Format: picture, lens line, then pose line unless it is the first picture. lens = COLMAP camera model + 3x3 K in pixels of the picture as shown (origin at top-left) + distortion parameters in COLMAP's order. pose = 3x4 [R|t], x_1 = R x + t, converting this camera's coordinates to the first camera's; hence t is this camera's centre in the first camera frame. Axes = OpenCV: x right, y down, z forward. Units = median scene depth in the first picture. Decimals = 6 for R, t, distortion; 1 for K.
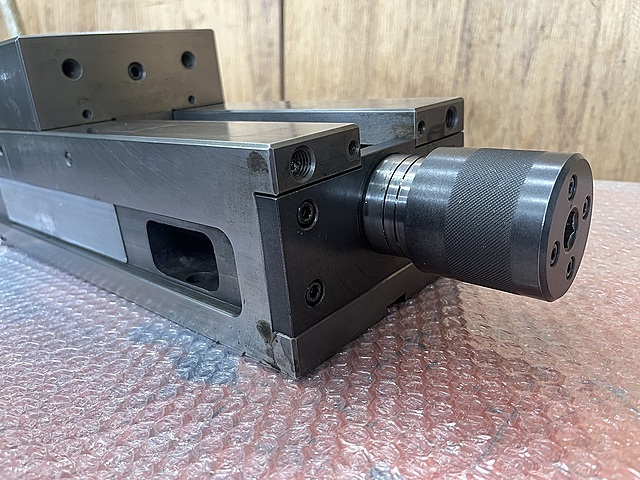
lens RADIAL K [[505.7, 0, 320.0], [0, 505.7, 240.0], [0, 0, 1]] dist [-0.001245, 0.000724]
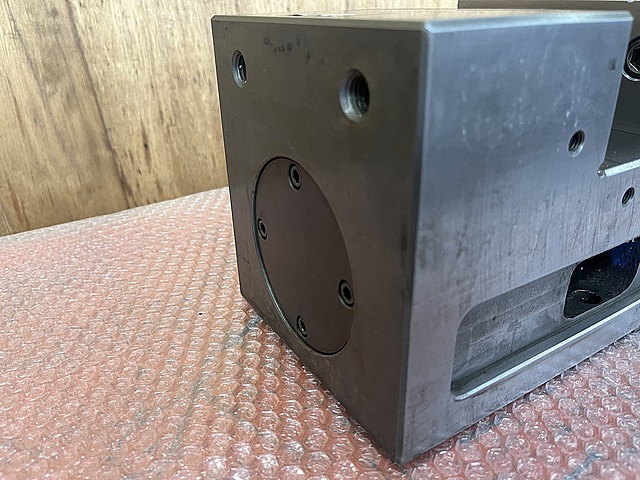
lens RADIAL K [[505.7, 0, 320.0], [0, 505.7, 240.0], [0, 0, 1]] dist [-0.001245, 0.000724]
pose [[0.299024, -0.339456, 0.891826, -0.633732], [0.326200, 0.914649, 0.238770, -0.174903], [-0.896760, 0.219516, 0.384232, 0.529382]]
